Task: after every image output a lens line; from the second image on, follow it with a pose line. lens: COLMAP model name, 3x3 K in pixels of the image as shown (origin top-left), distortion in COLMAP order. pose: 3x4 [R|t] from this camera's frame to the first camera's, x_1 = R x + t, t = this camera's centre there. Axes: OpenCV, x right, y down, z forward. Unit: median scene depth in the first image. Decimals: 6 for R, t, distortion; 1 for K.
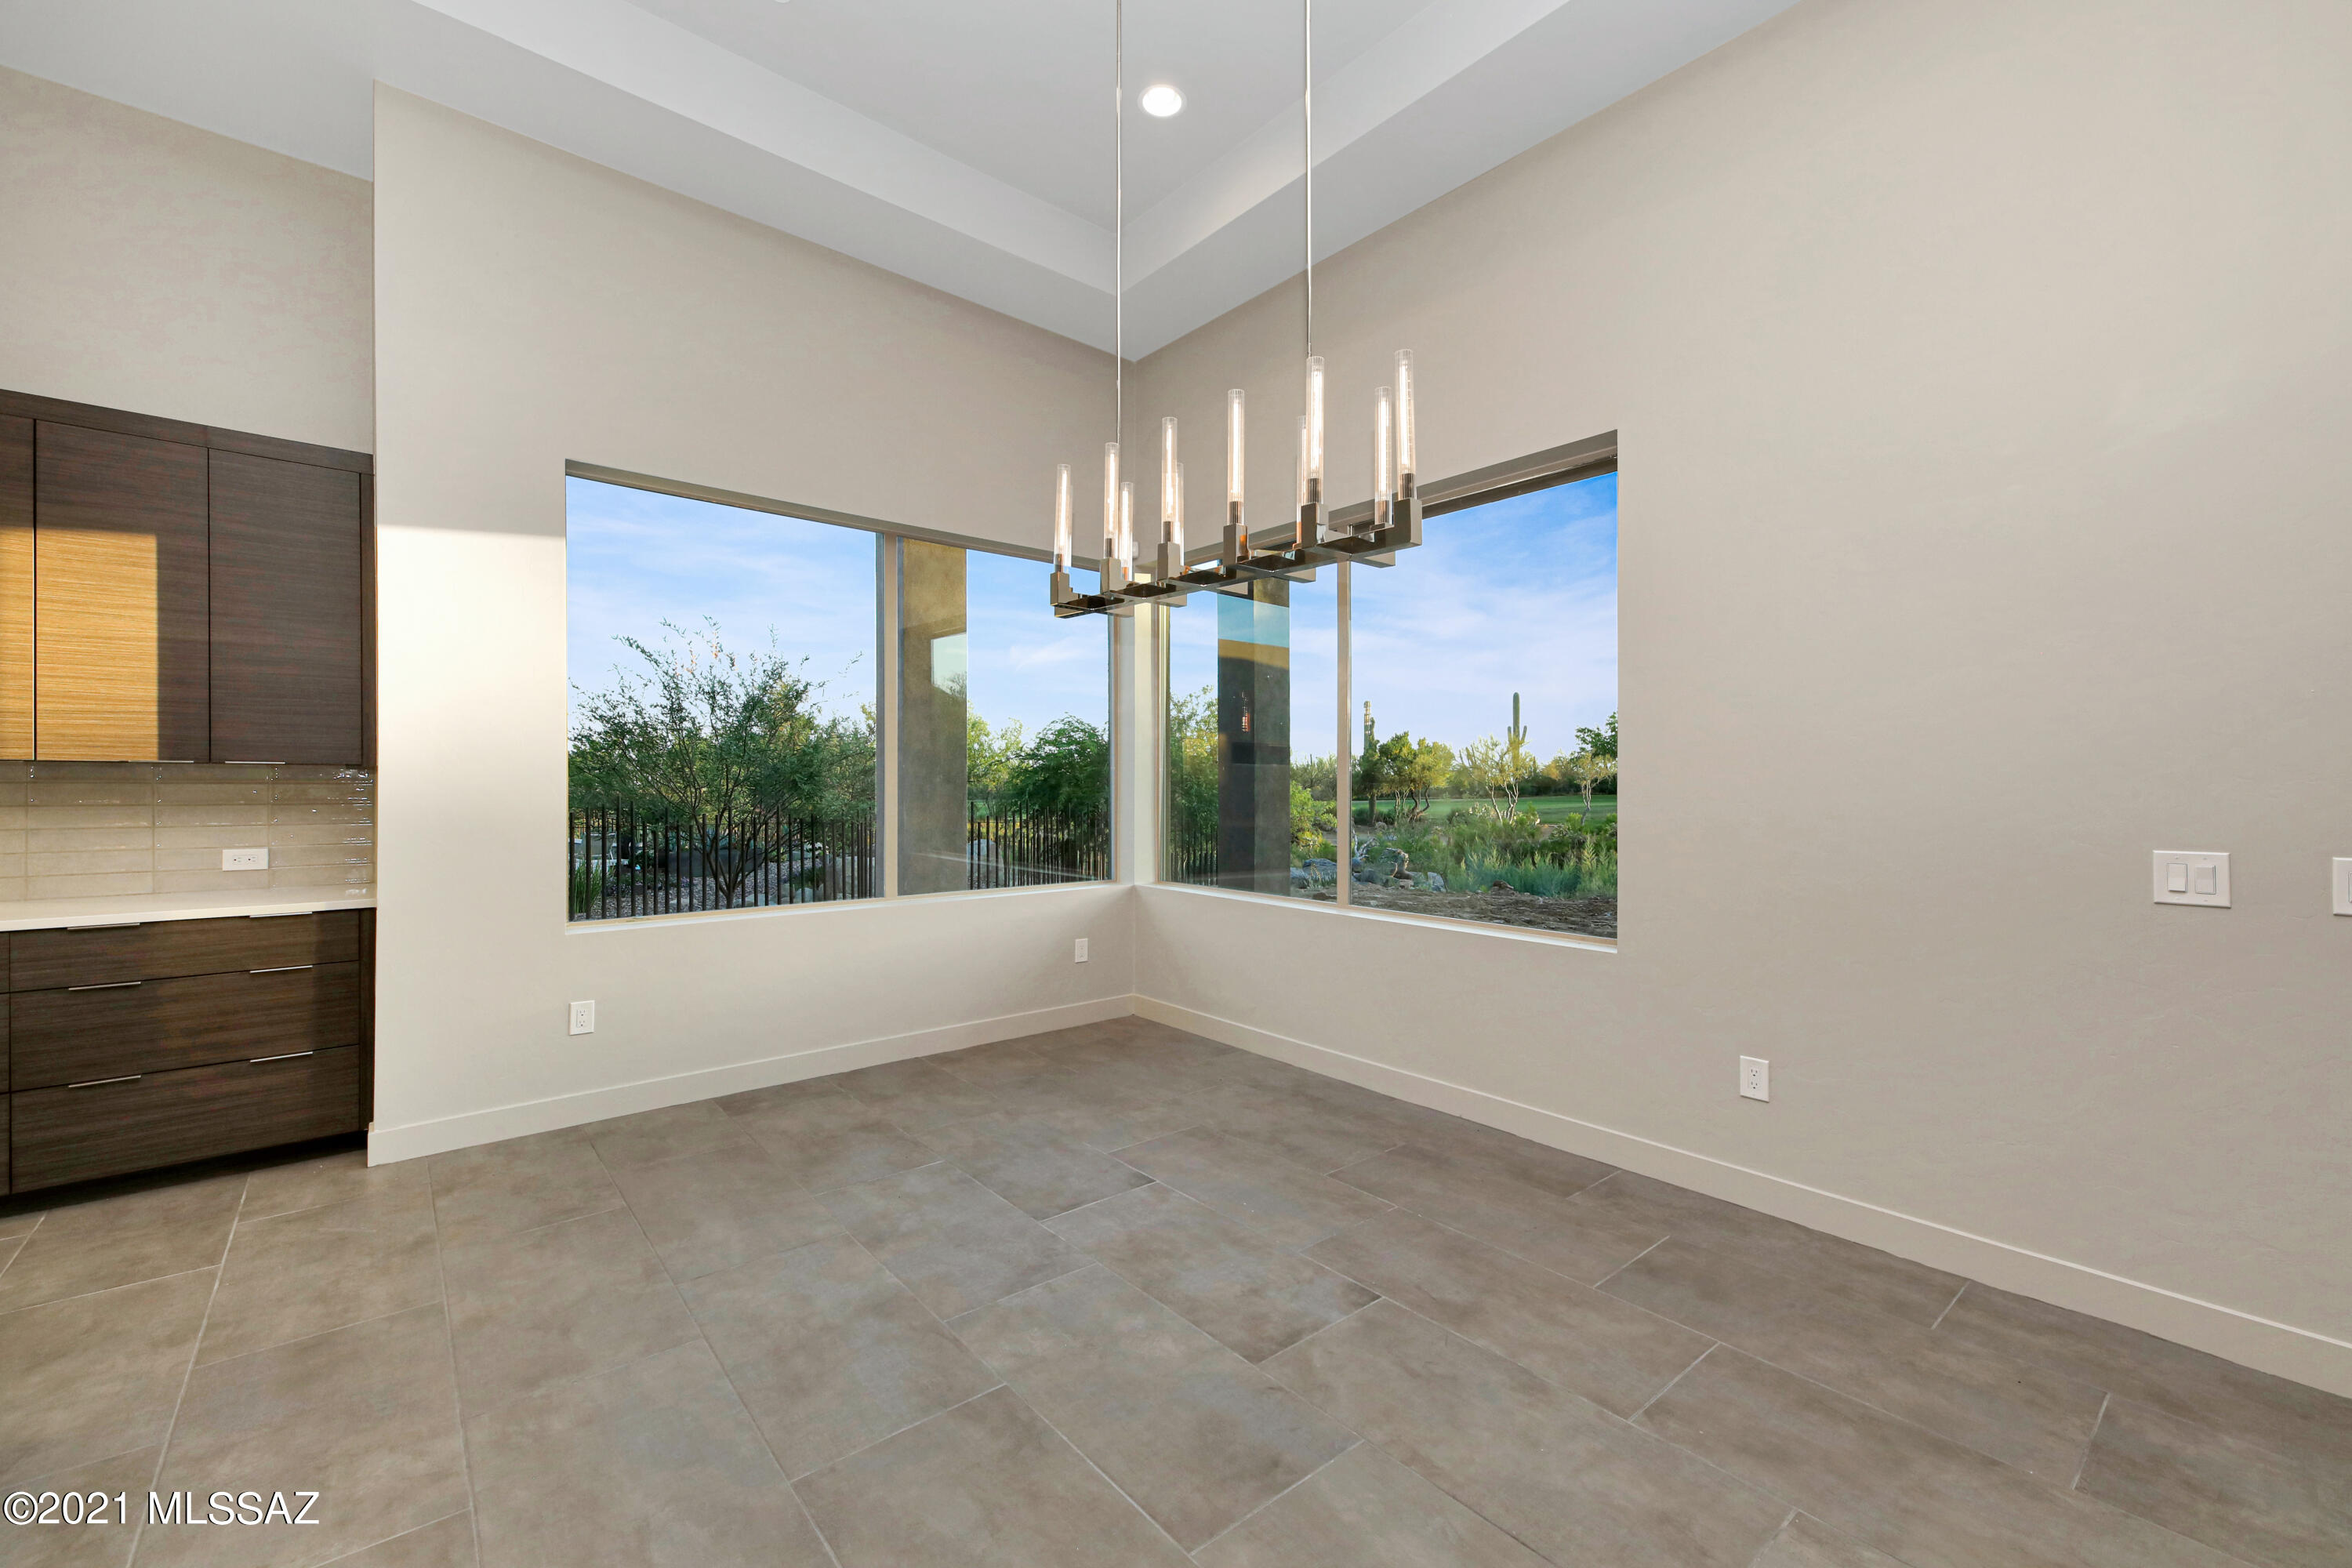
lens RADIAL K [[950.9, 0, 1165.1], [0, 950.9, 775.5], [0, 0, 1]] dist [0.013751, -0.006600]
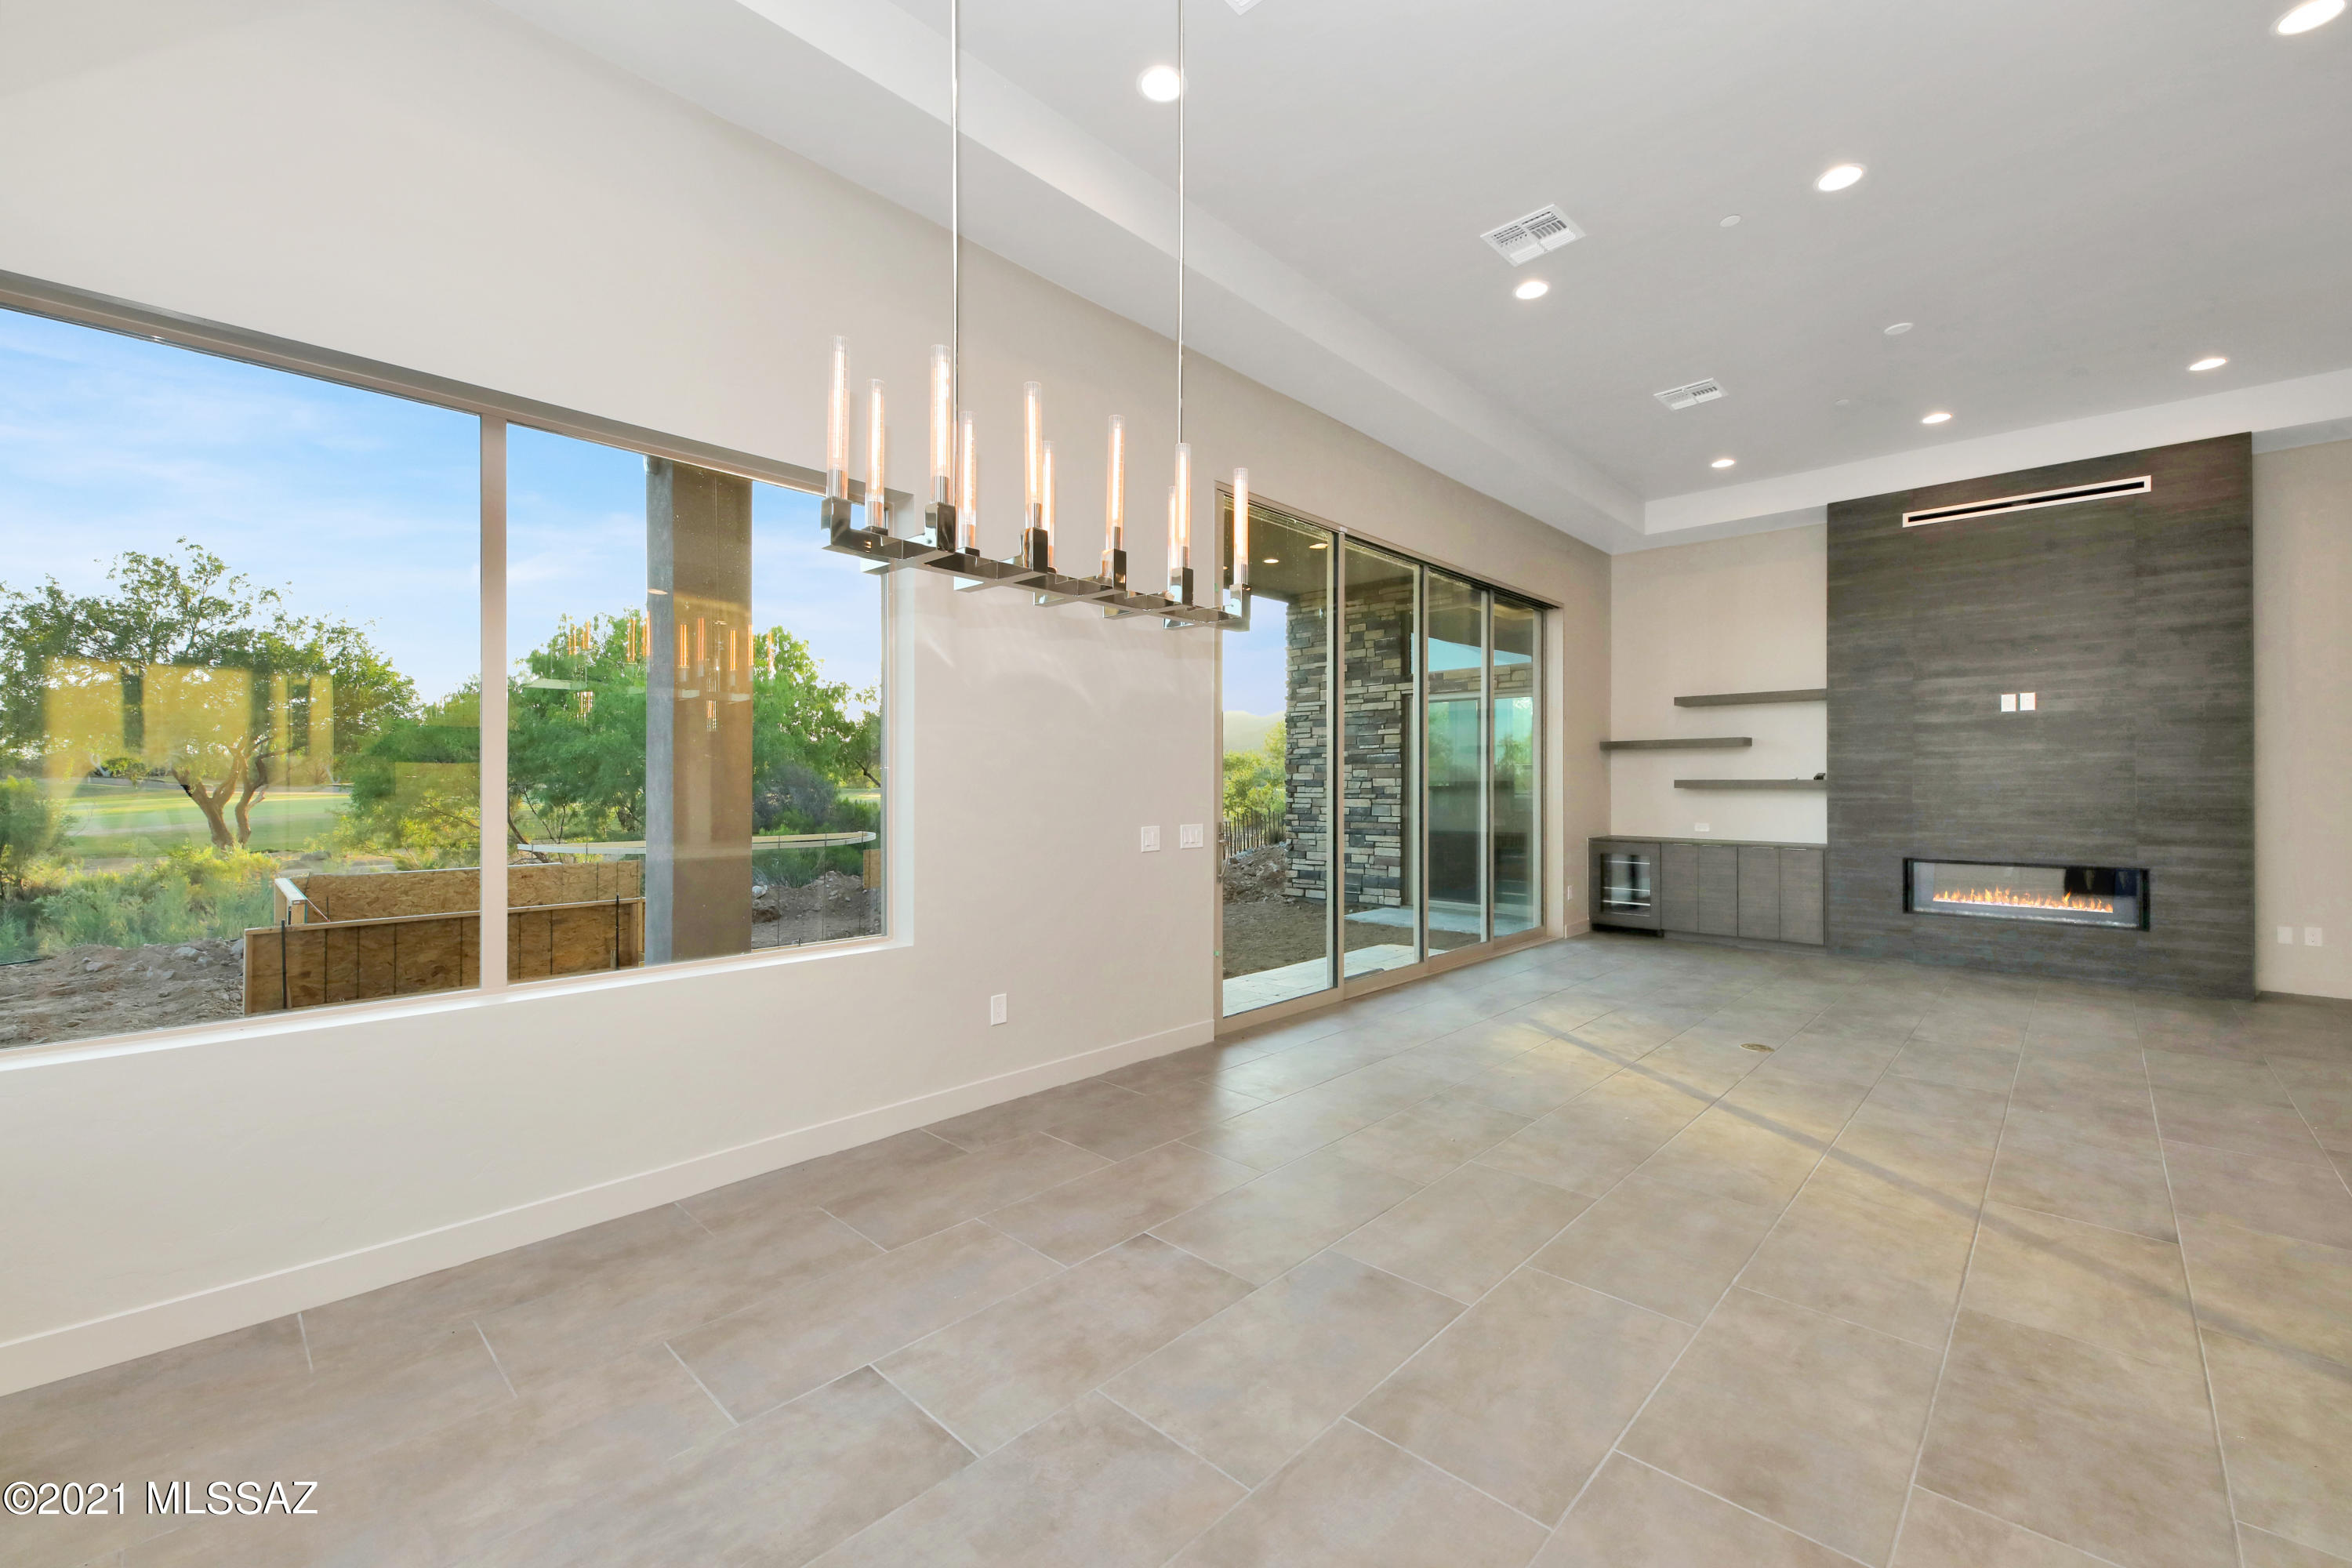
lens RADIAL K [[950.9, 0, 1184.2], [0, 950.9, 782.2], [0, 0, 1]] dist [0.013751, -0.006600]
pose [[-0.106127, -0.008240, 0.994318, -0.813537], [-0.005048, 0.999957, 0.007748, -0.026492], [-0.994340, -0.004197, -0.106164, 0.908281]]
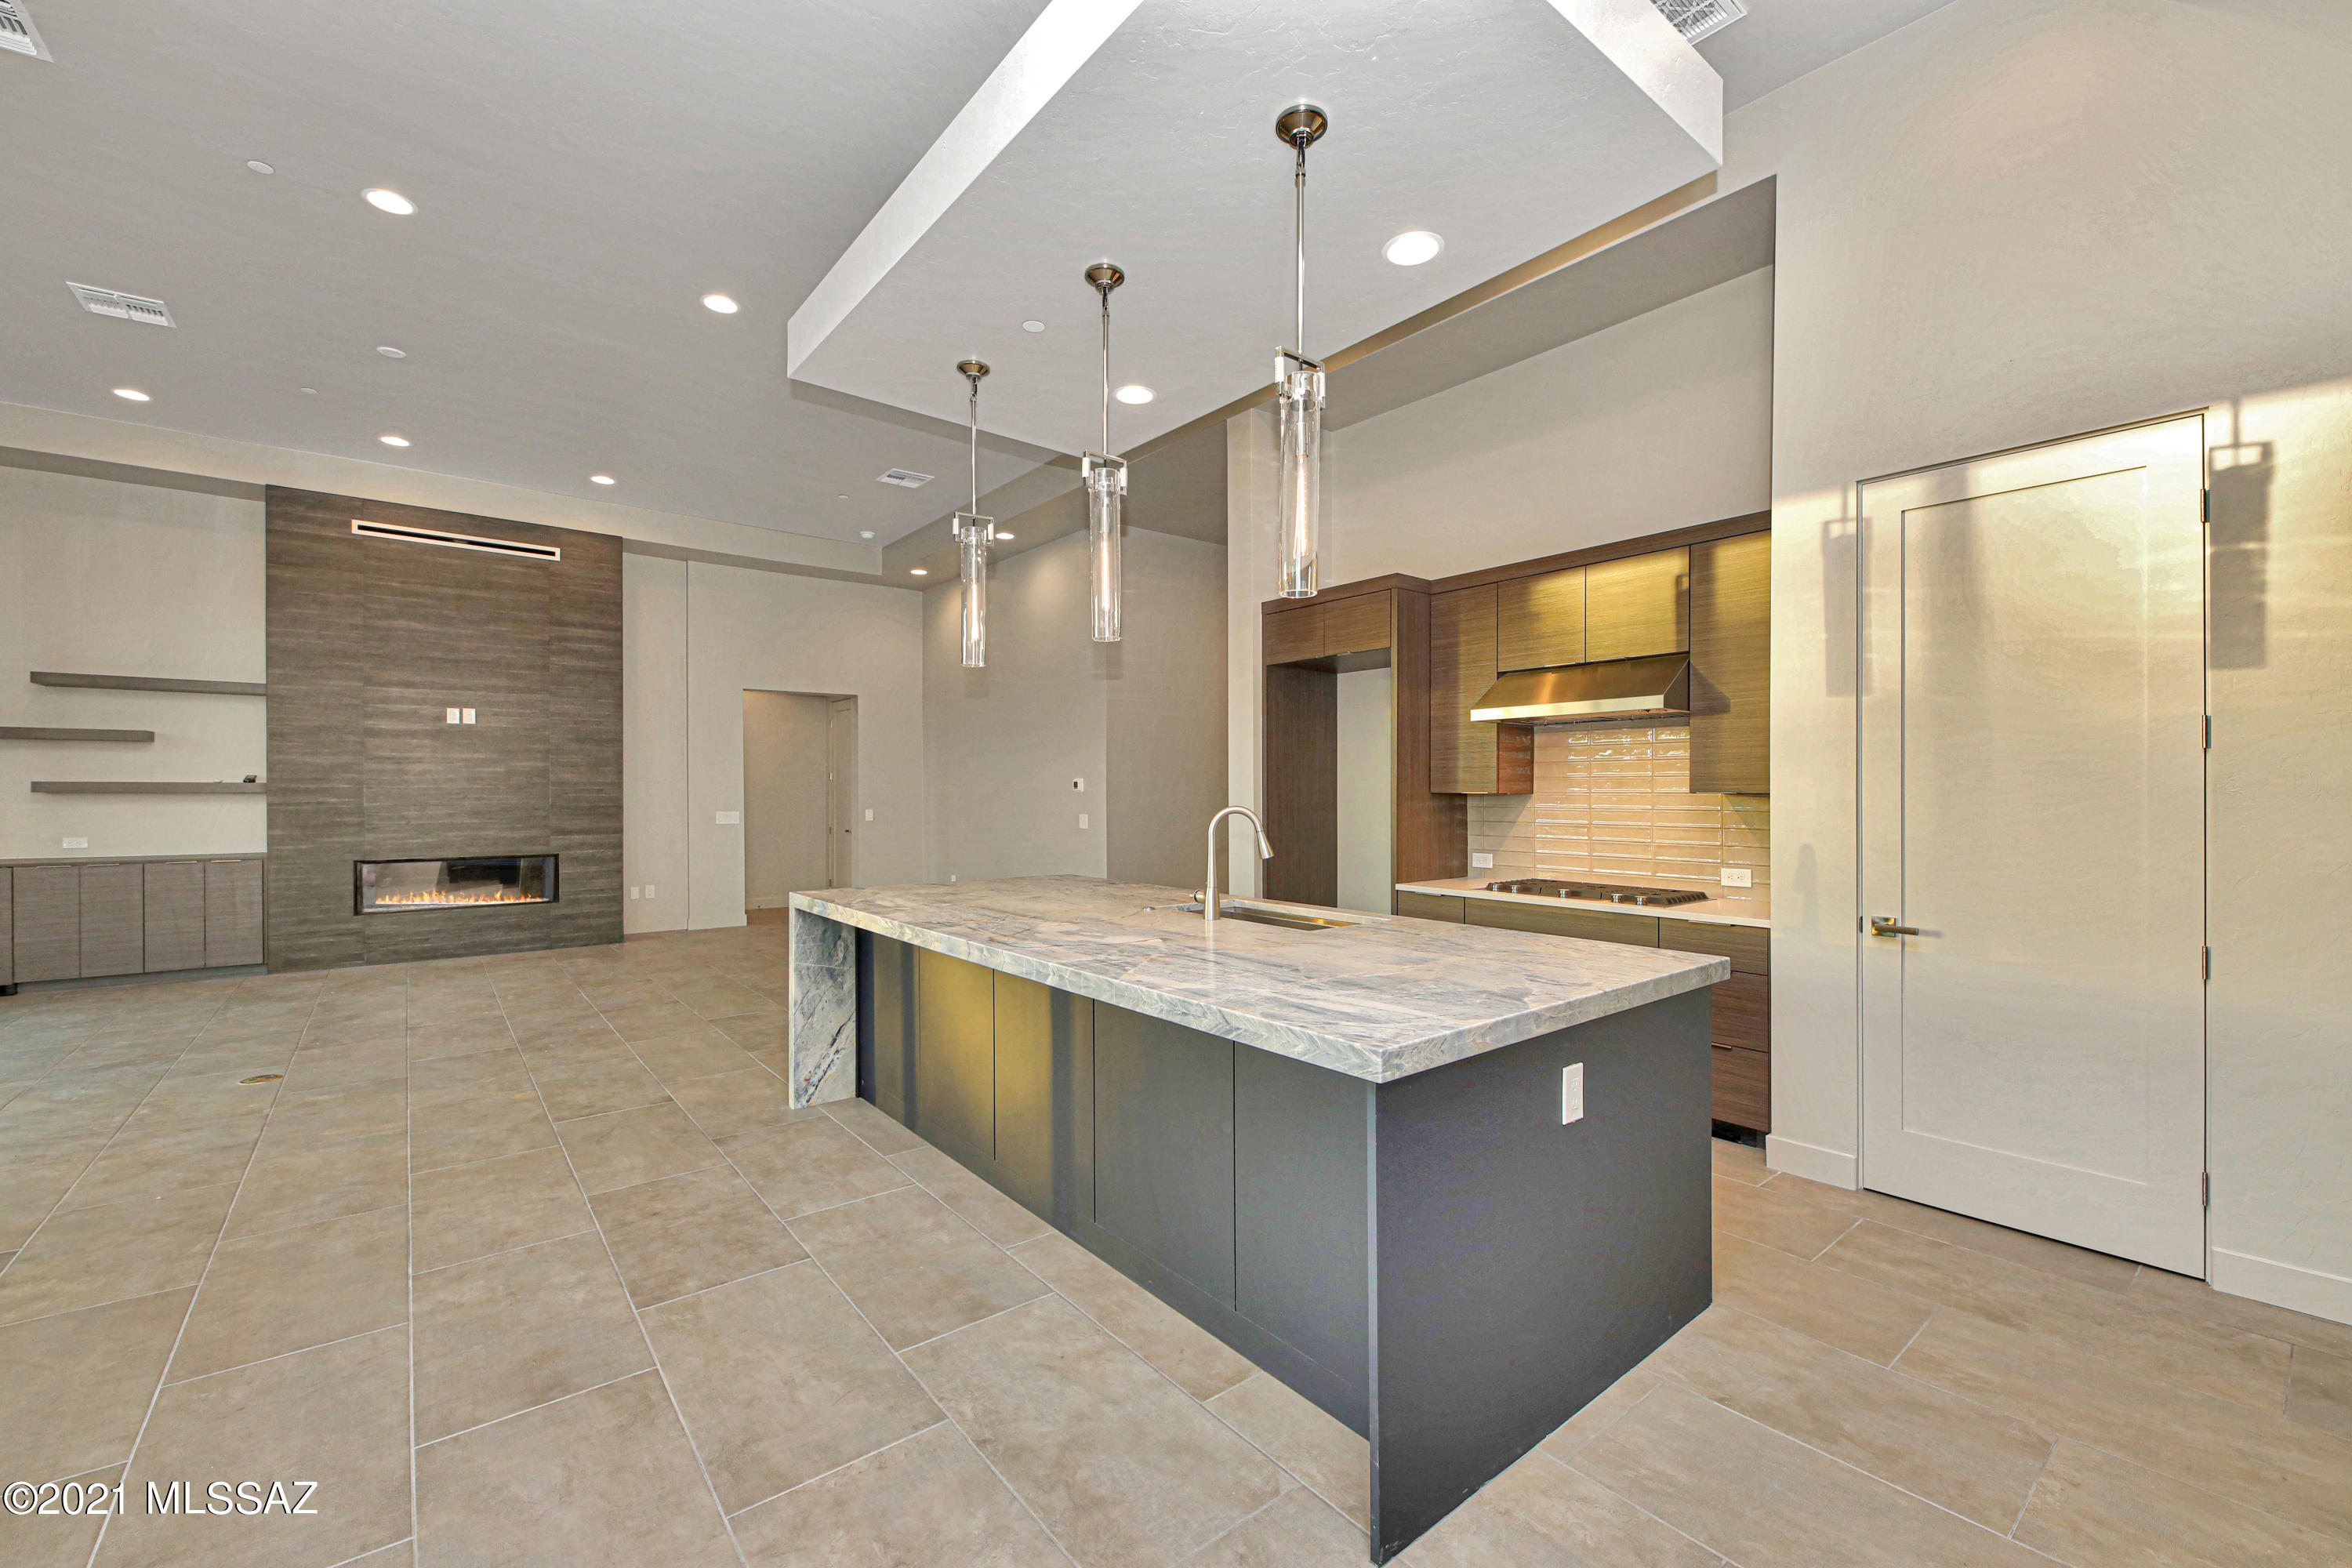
lens RADIAL K [[950.9, 0, 1140.8], [0, 950.9, 773.5], [0, 0, 1]] dist [0.013751, -0.006600]
pose [[-0.998606, -0.010452, 0.051739, -0.726857], [-0.011378, 0.999780, -0.017639, -0.028619], [-0.051543, -0.018203, -0.998505, 1.197557]]
